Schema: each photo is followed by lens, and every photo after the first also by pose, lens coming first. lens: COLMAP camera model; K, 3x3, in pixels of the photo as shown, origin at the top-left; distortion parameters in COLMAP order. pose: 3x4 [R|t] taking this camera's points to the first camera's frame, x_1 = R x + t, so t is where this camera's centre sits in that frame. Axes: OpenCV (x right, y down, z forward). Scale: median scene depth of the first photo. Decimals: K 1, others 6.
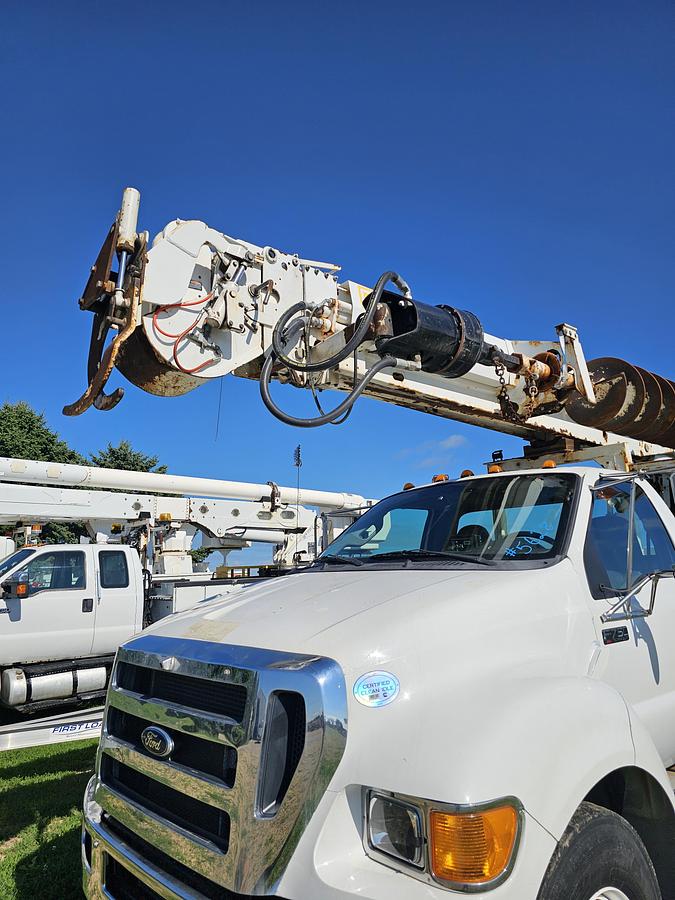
lens RADIAL K [[624.2, 0, 331.6], [0, 624.2, 433.9], [0, 0, 1]] dist [0.074696, -0.014305]
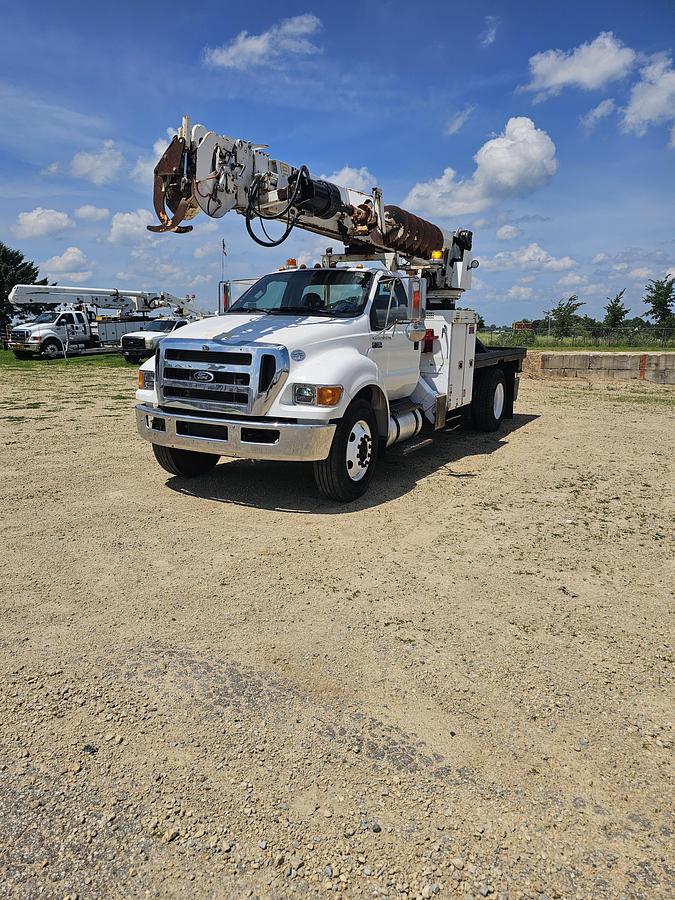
lens RADIAL K [[624.2, 0, 334.4], [0, 624.2, 443.2], [0, 0, 1]] dist [0.074696, -0.014305]
pose [[0.943879, -0.020895, 0.329630, -0.496948], [-0.109515, 0.921742, 0.372020, -0.204453], [-0.311608, -0.387241, 0.867724, -1.143399]]
